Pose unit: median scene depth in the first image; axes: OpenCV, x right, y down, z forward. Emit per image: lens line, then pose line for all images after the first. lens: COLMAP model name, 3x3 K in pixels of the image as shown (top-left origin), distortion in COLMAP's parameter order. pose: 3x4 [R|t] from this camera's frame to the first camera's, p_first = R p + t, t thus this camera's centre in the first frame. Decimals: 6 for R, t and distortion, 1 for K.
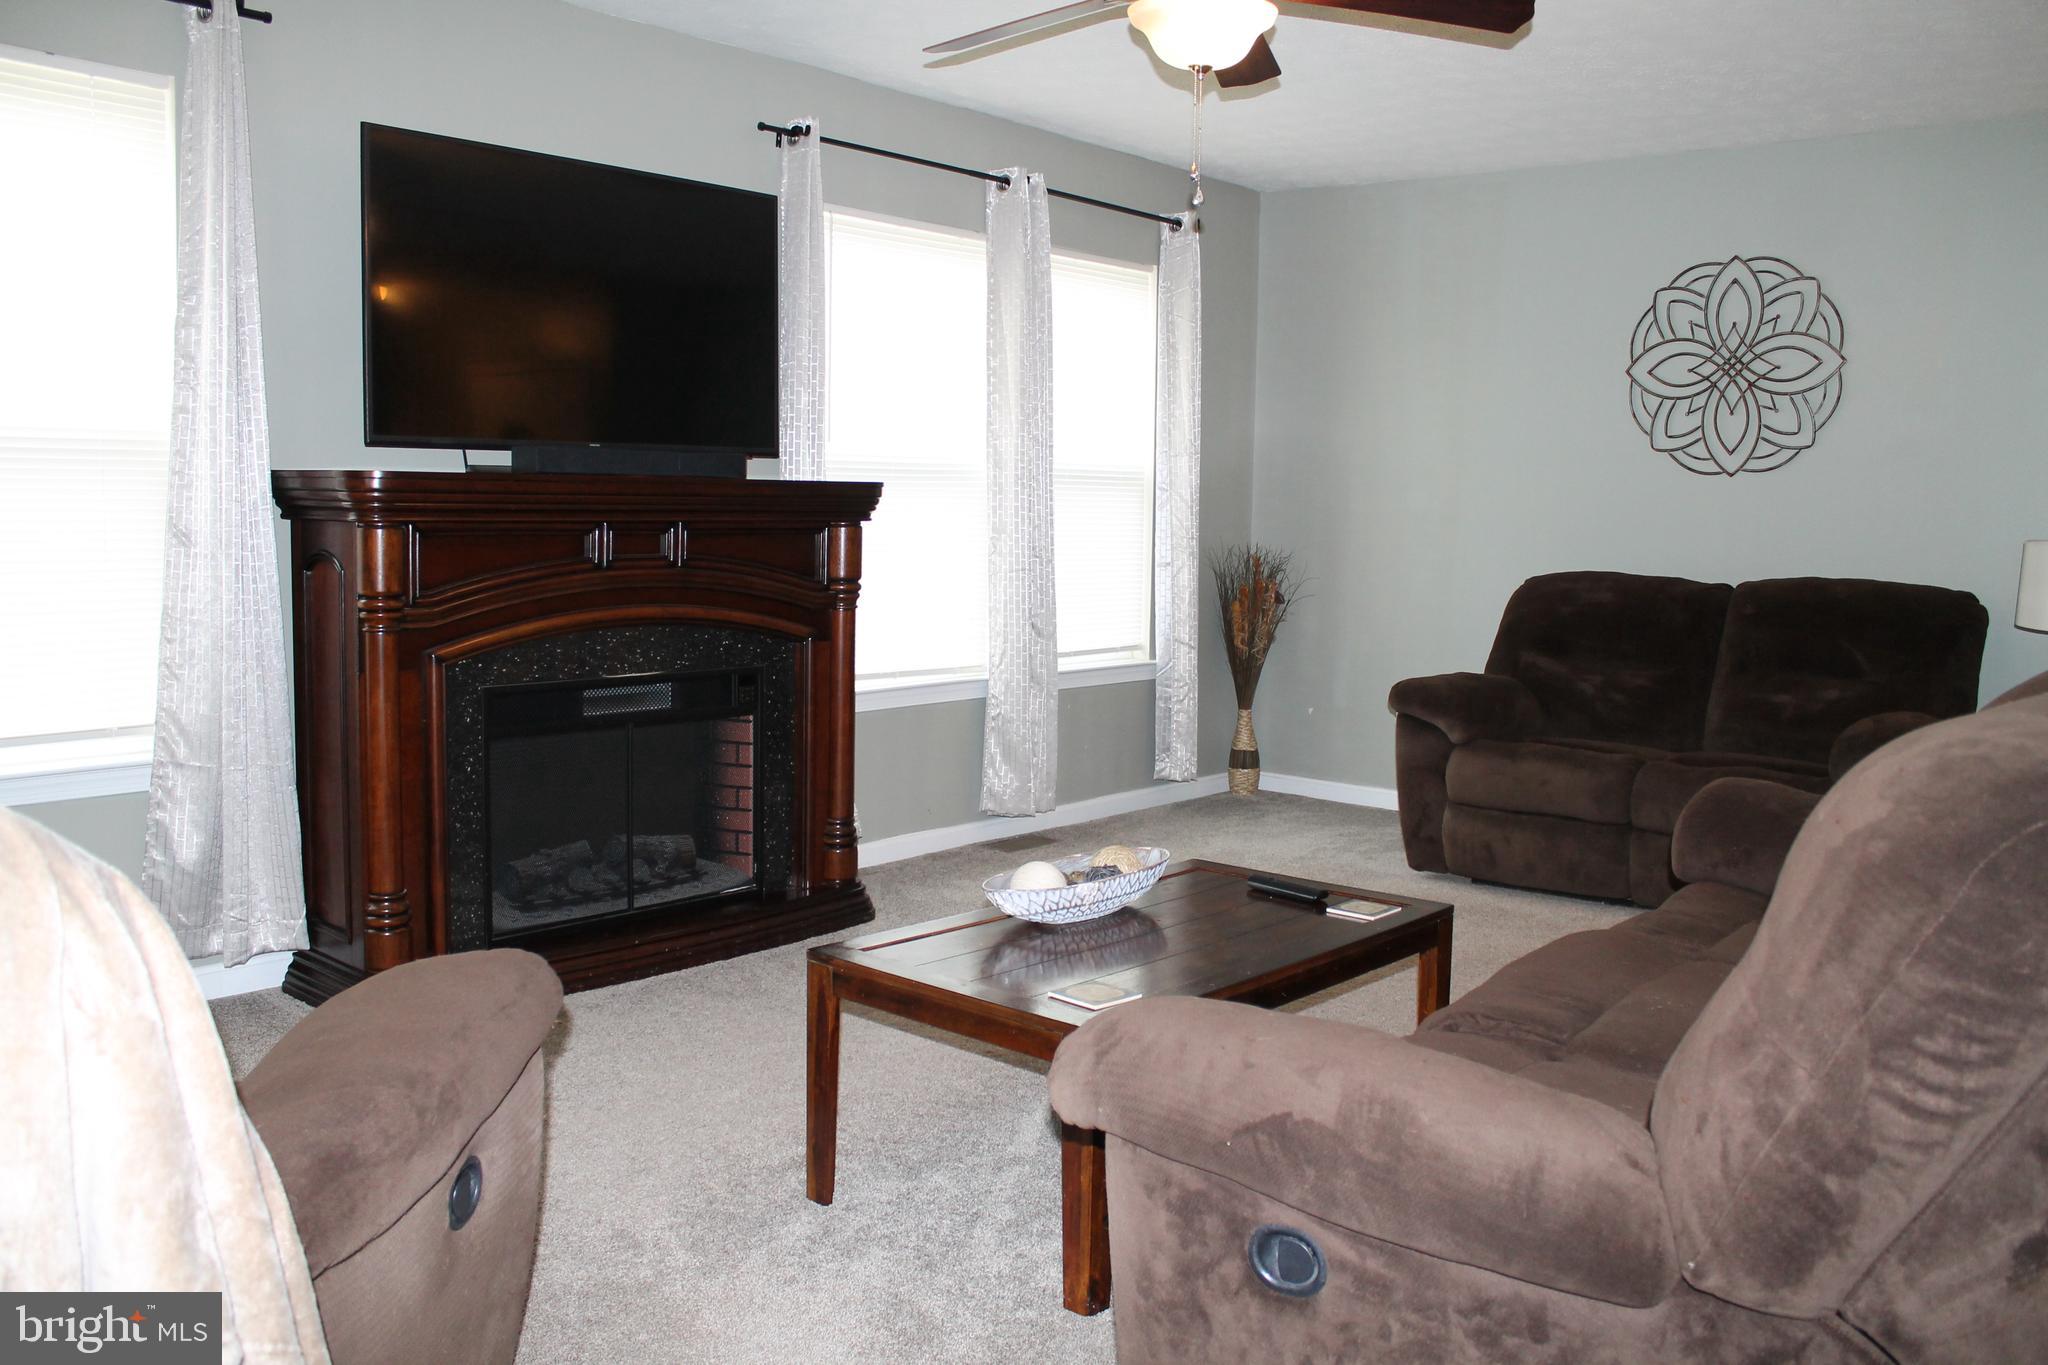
lens RADIAL K [[1677.6, 0, 1019.3], [0, 1677.6, 677.2], [0, 0, 1]] dist [-0.159102, 0.140602]
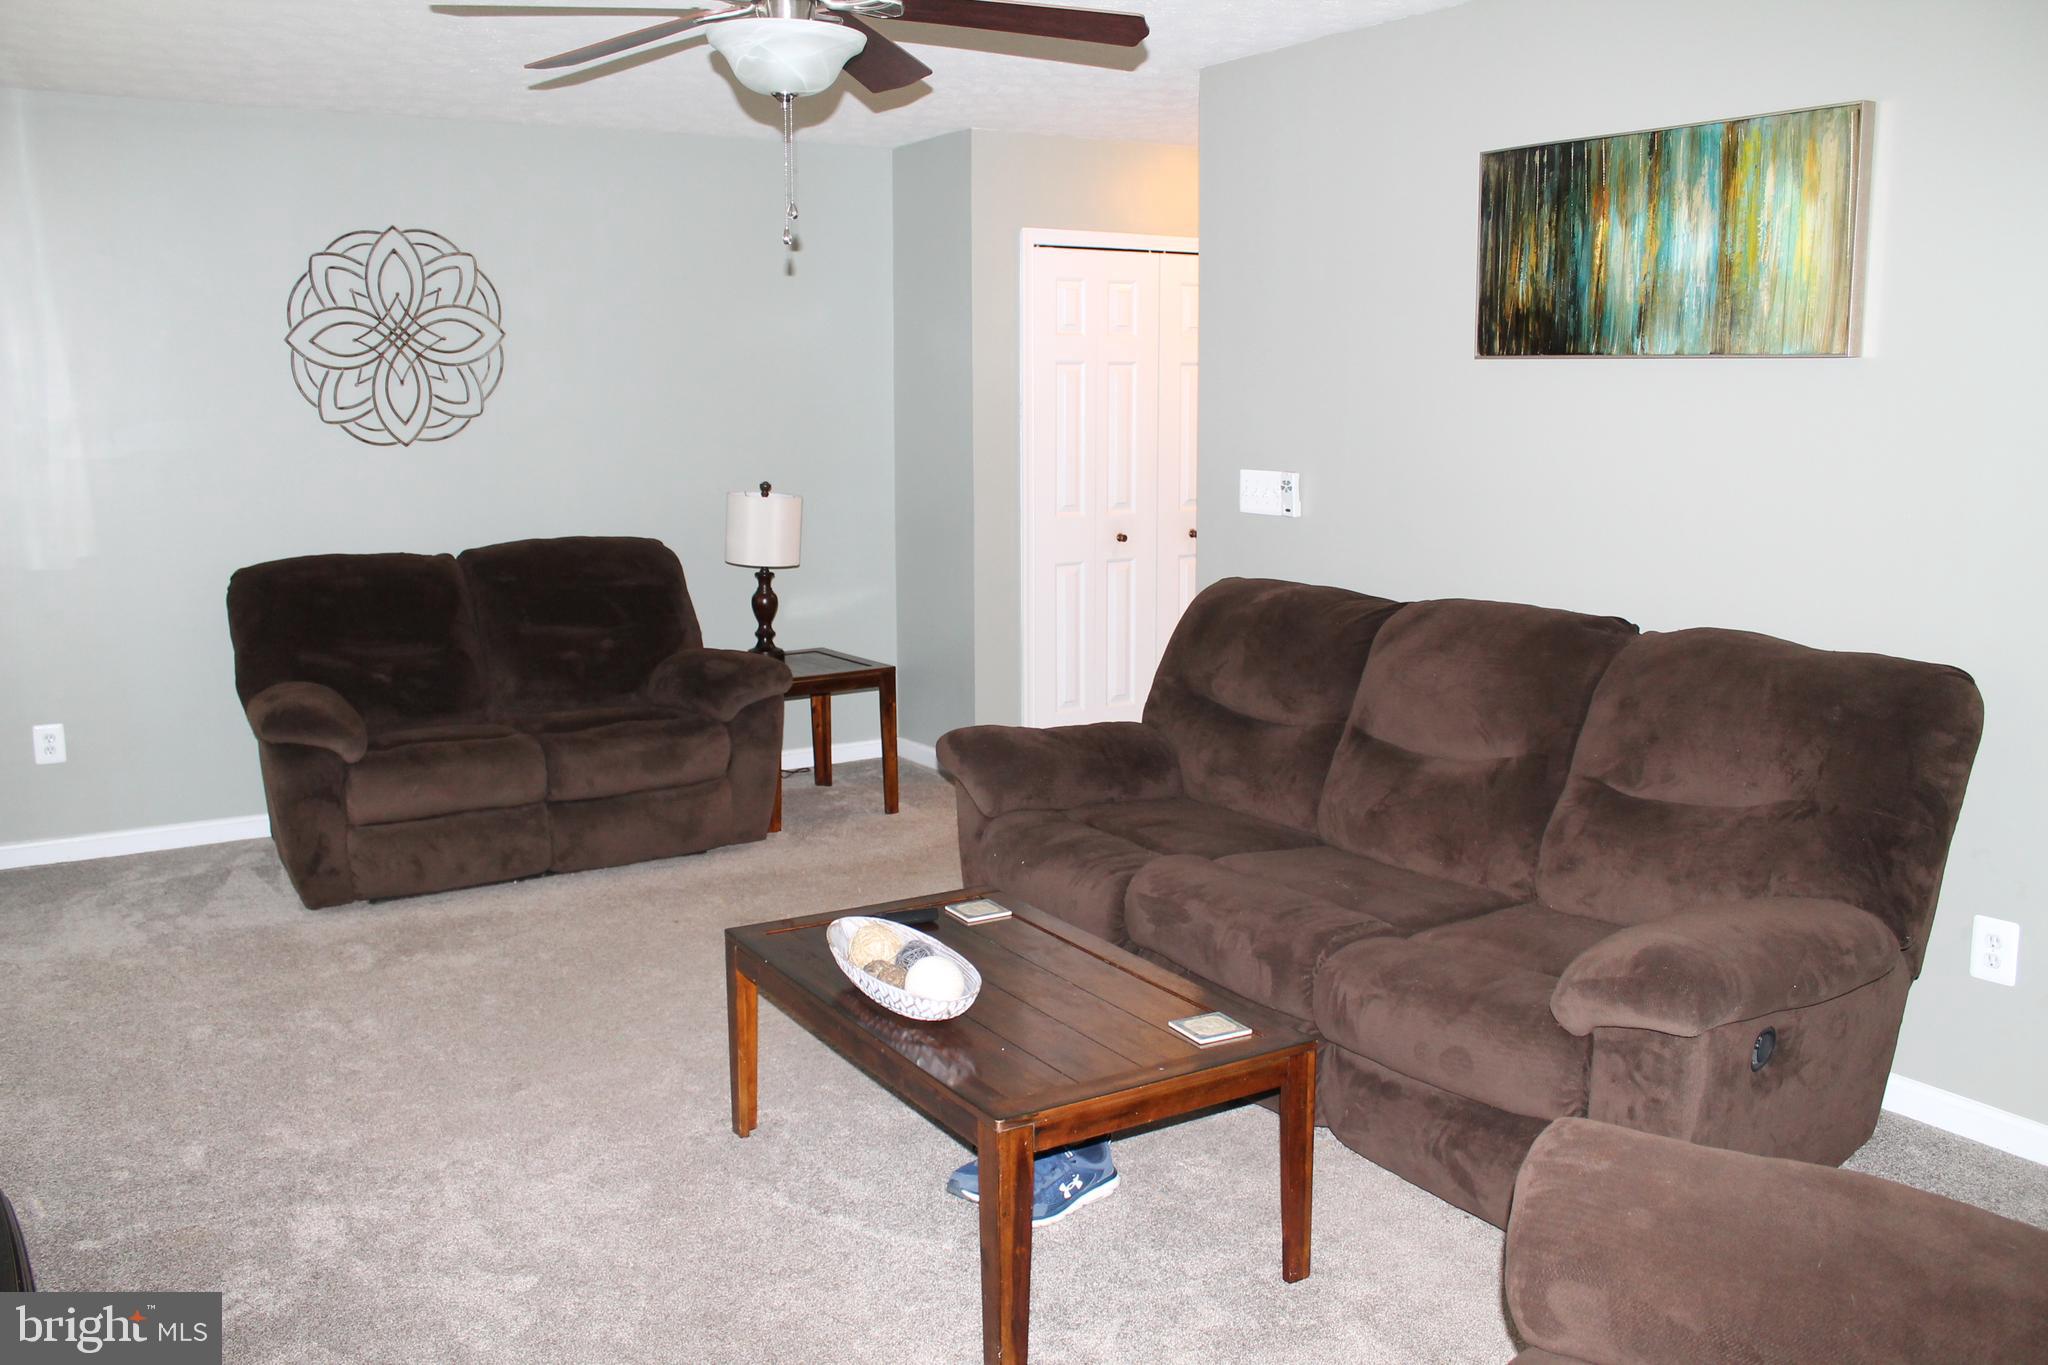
lens RADIAL K [[1716.8, 0, 1024.0], [0, 1716.8, 682.5], [0, 0, 1]] dist [-0.168773, 0.153773]
pose [[0.356496, -0.176104, 0.917550, -0.509317], [0.099614, 0.983642, 0.150086, -0.120968], [-0.928971, 0.037895, 0.368206, 0.333367]]
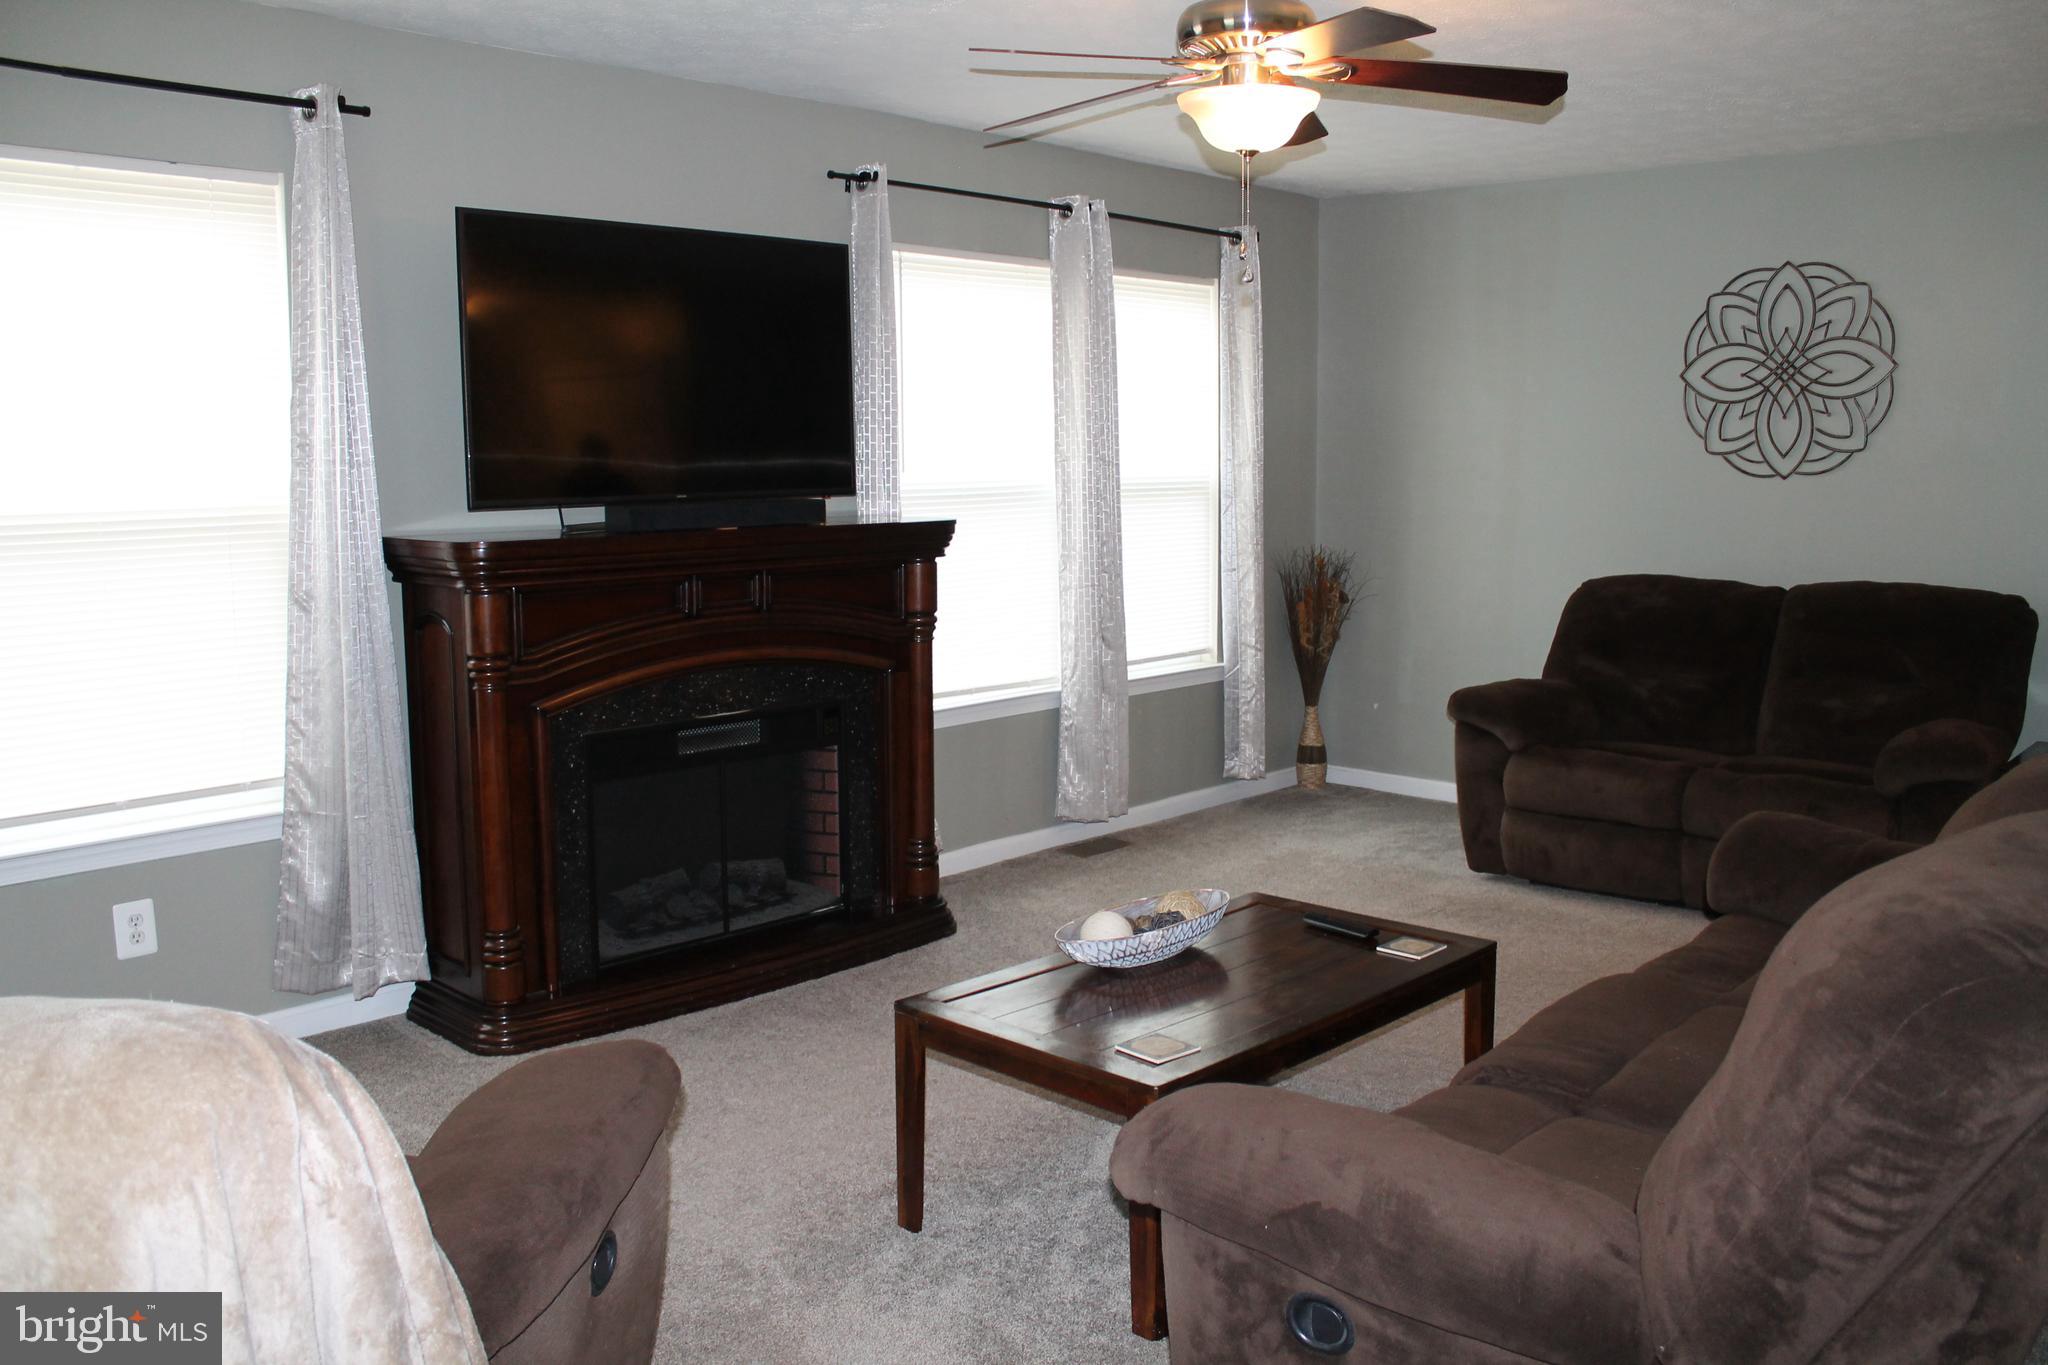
lens RADIAL K [[1675.2, 0, 1023.5], [0, 1675.2, 676.8], [0, 0, 1]] dist [-0.157125, 0.139494]
pose [[0.998870, -0.017766, -0.044082, 0.005325], [0.019018, 0.999423, 0.028148, -0.046647], [0.043557, -0.028954, 0.998631, -0.046845]]
